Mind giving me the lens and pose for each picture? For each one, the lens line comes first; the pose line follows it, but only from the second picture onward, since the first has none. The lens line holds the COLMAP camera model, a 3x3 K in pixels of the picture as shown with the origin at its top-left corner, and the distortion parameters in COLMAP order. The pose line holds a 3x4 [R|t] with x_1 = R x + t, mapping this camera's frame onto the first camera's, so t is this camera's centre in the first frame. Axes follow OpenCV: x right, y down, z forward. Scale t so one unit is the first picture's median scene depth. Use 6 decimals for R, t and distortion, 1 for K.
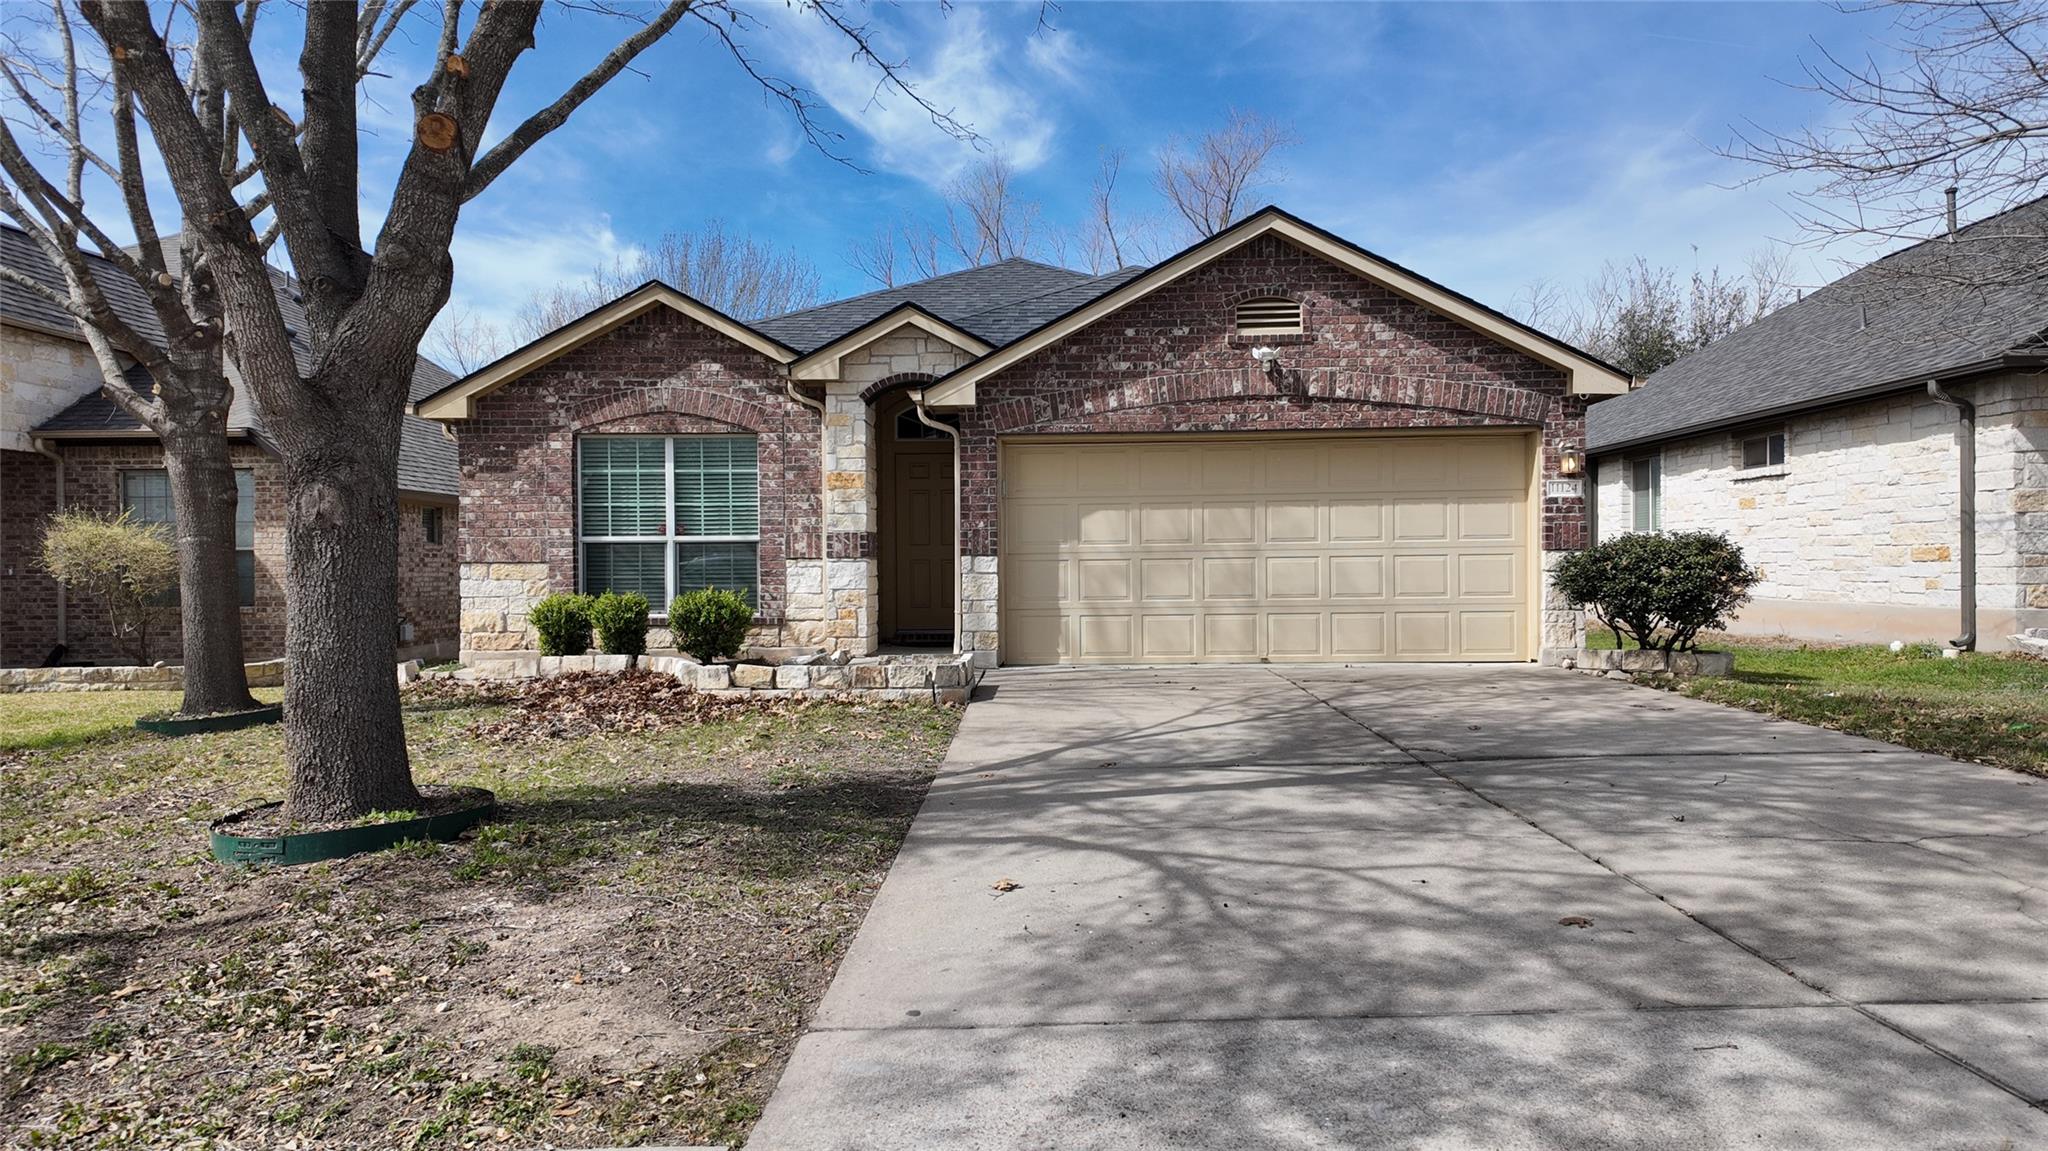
lens RADIAL K [[1186.0, 0, 1024.0], [0, 1186.0, 575.5], [0, 0, 1]] dist [0.117503, -0.141393]
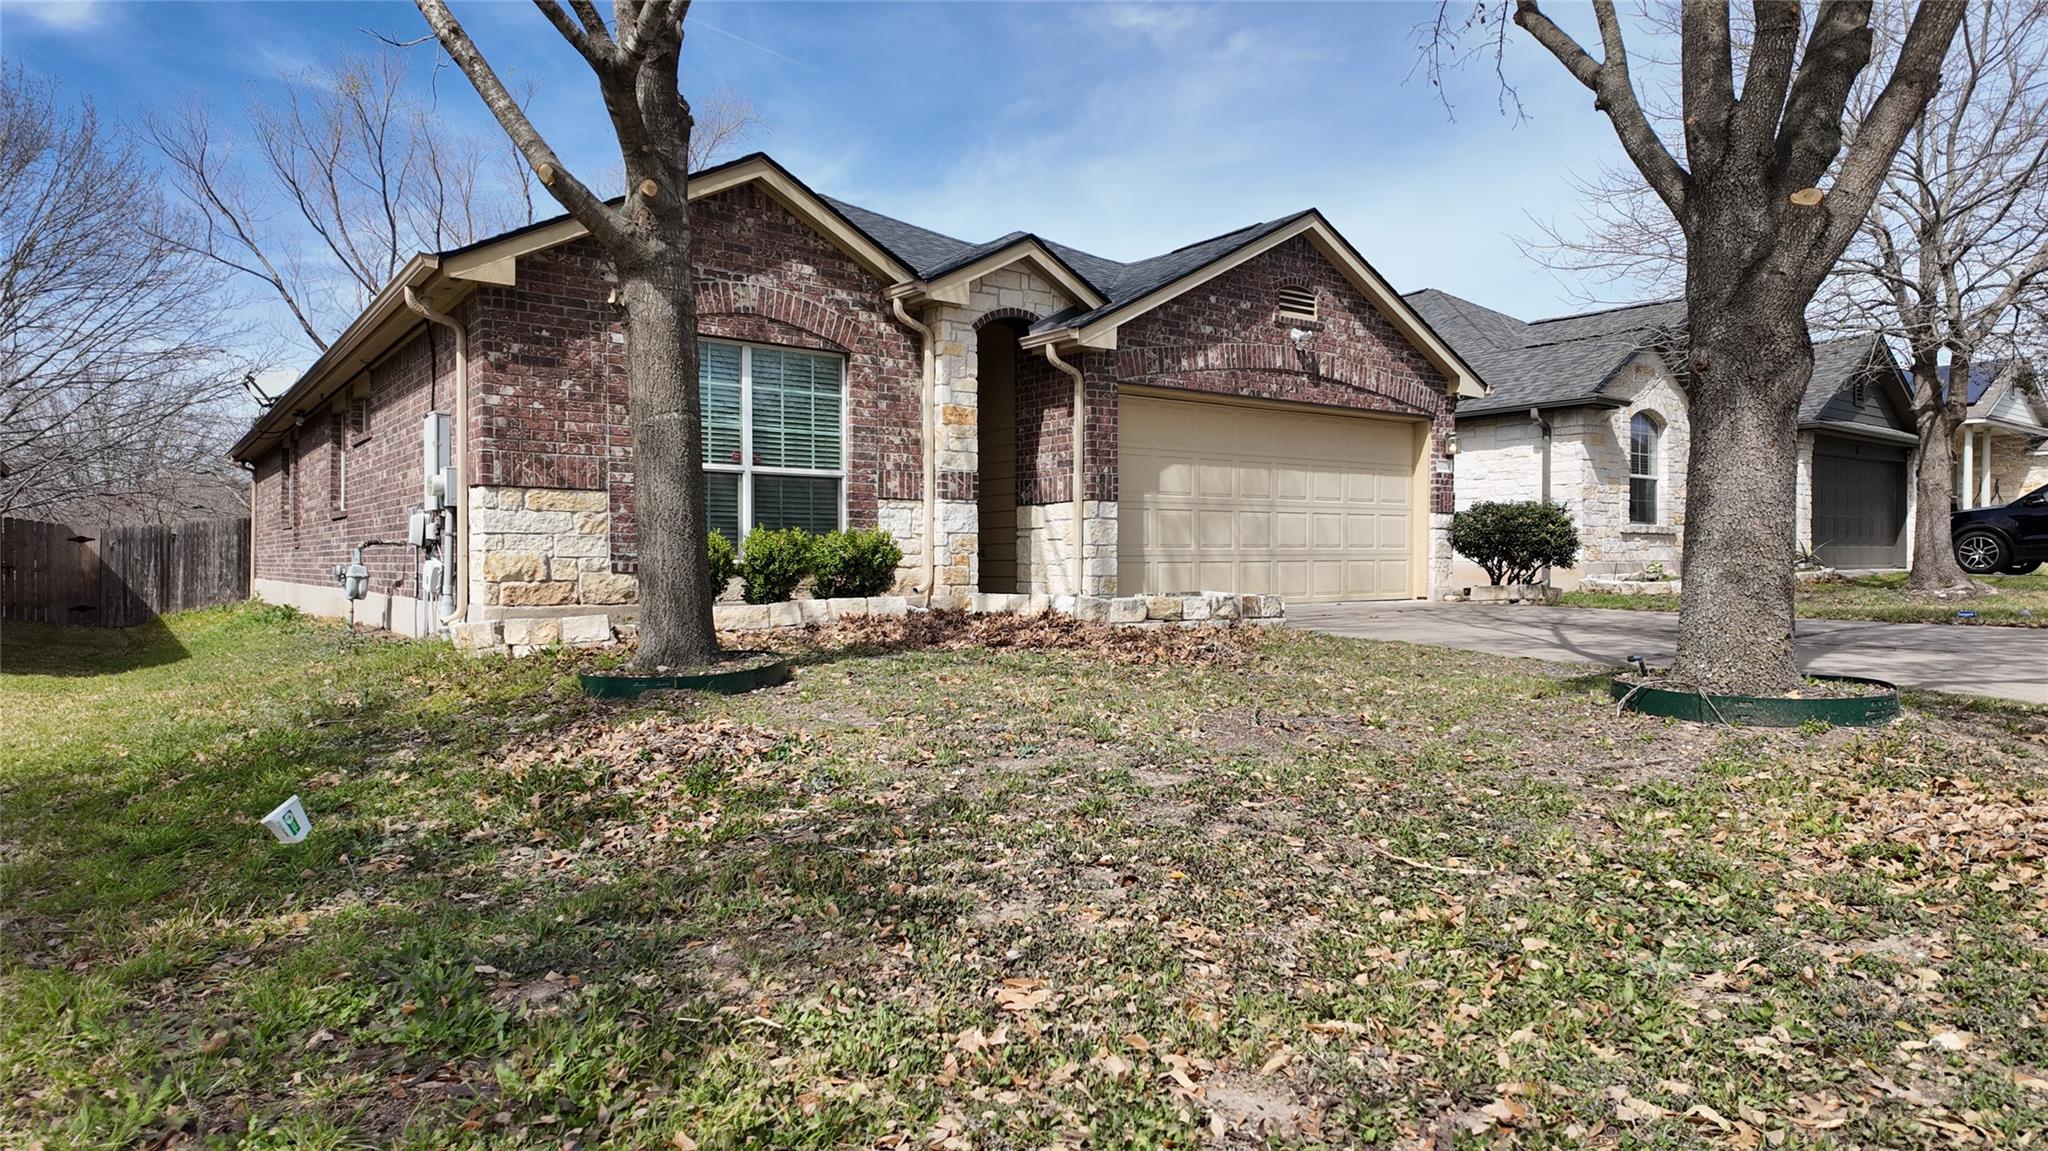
lens RADIAL K [[1186.0, 0, 1024.0], [0, 1186.0, 575.5], [0, 0, 1]] dist [0.117503, -0.141393]
pose [[0.783624, 0.000126, 0.621236, -0.707682], [-0.002030, 0.999995, 0.002359, 0.043822], [-0.621232, -0.003110, 0.783620, 0.250717]]
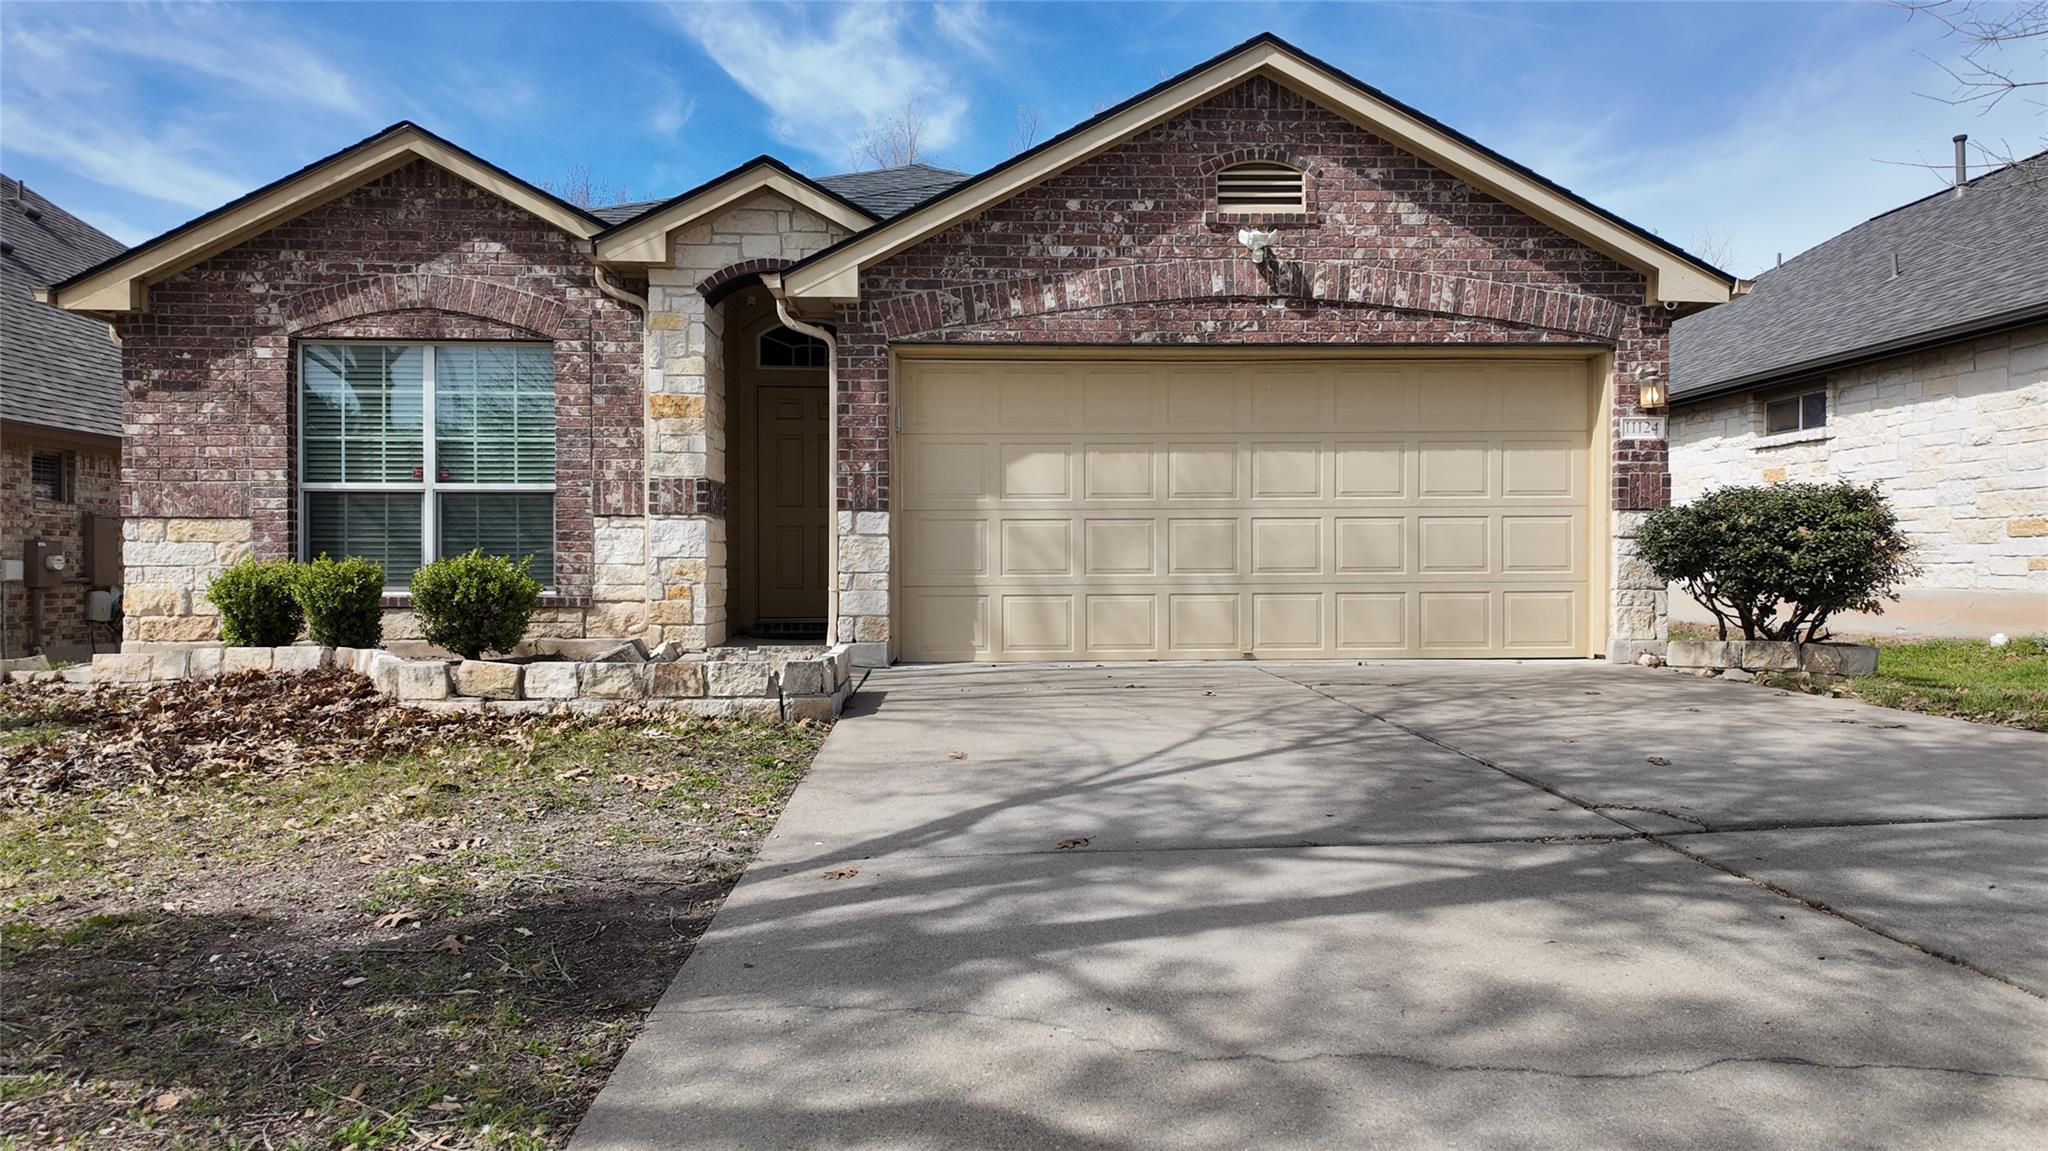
lens RADIAL K [[1239.6, 0, 1024.0], [0, 1239.6, 575.5], [0, 0, 1]] dist [0.072243, -0.078898]
pose [[0.997034, 0.005809, 0.076747, 0.001940], [-0.005965, 0.999981, 0.001809, 0.020297], [-0.076735, -0.002262, 0.997049, 0.239951]]
